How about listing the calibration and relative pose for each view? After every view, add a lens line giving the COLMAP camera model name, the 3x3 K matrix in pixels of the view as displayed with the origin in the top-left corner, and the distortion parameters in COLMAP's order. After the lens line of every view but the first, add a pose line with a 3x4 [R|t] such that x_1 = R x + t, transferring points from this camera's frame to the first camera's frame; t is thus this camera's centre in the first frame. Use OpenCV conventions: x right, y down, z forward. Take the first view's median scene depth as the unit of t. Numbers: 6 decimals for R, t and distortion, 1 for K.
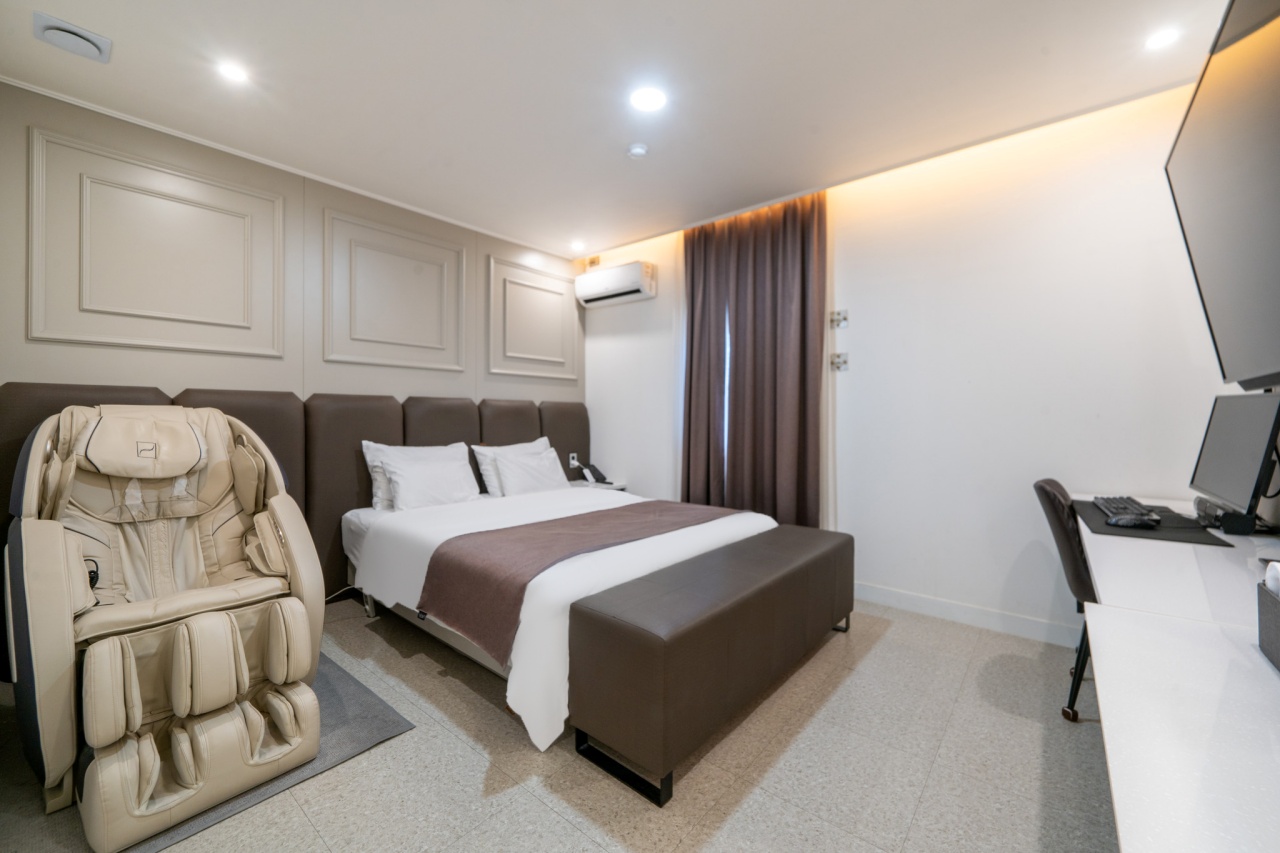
lens RADIAL K [[508.2, 0, 640.0], [0, 508.2, 426.5], [0, 0, 1]] dist [-0.000925, 0.000132]
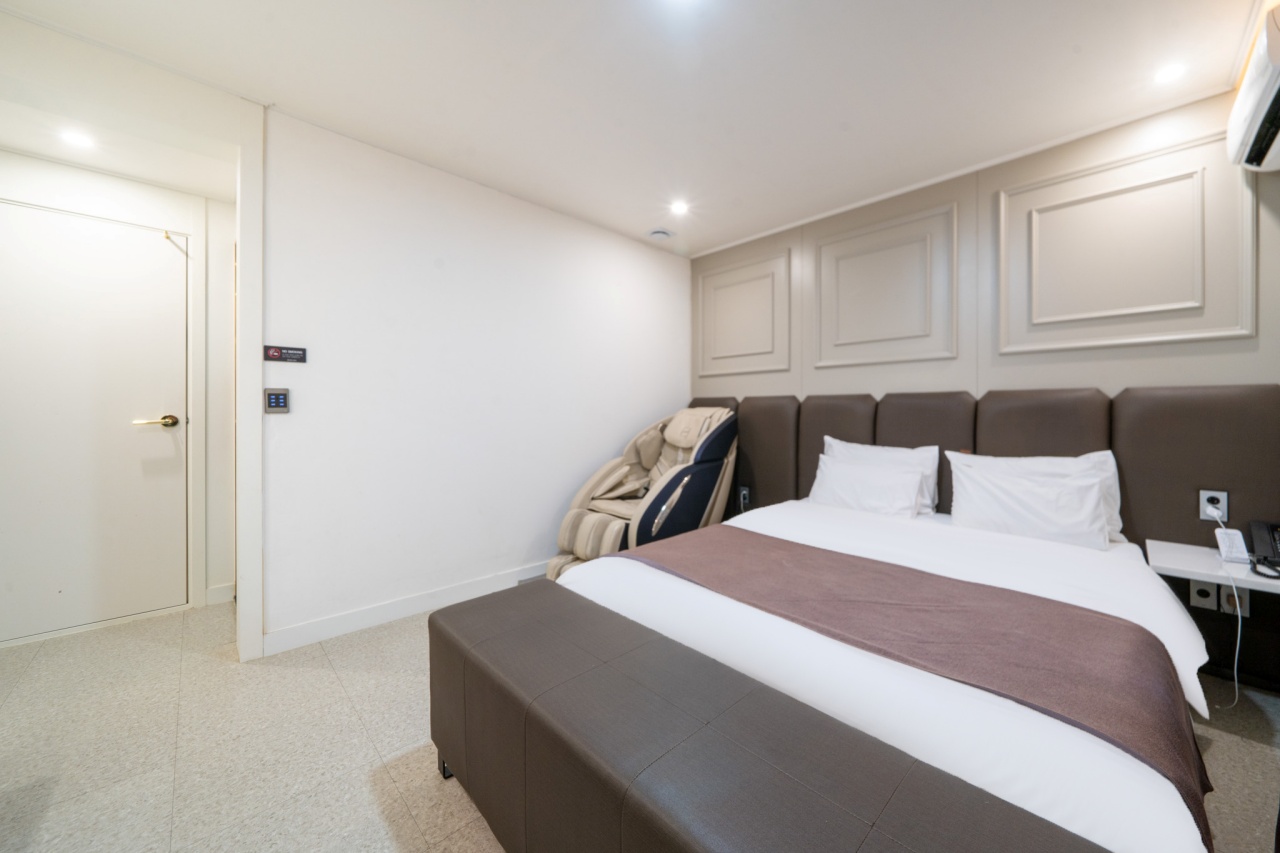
lens RADIAL K [[447.6, 0, 672.9], [0, 447.6, 418.2], [0, 0, 1]] dist [-0.000686, 0.000030]
pose [[-0.052715, 0.011674, -0.998541, 0.389021], [-0.019230, 0.999734, 0.012703, -0.014661], [0.998424, 0.019872, -0.052477, 0.615327]]
